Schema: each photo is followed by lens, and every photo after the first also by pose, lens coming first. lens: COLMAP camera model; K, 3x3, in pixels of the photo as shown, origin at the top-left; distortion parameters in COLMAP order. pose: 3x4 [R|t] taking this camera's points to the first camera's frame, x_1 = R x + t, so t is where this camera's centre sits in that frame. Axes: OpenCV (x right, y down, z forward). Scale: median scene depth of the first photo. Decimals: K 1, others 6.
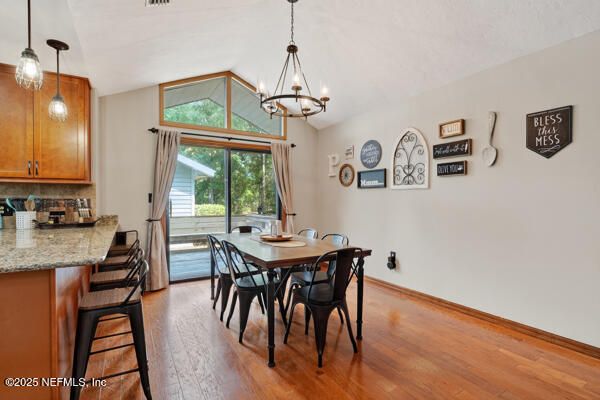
lens RADIAL K [[291.2, 0, 298.9], [0, 291.2, 202.0], [0, 0, 1]] dist [-0.001774, -0.000389]
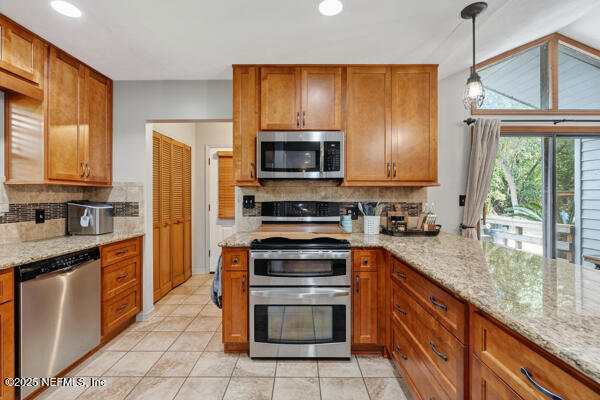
lens RADIAL K [[263.3, 0, 300.1], [0, 263.3, 197.5], [0, 0, 1]] dist [-0.002207, -0.000063]
pose [[0.858202, -0.001175, -0.513310, -0.653505], [-0.004322, 0.999945, -0.009515, -0.017702], [0.513293, 0.010384, 0.858150, 0.112397]]
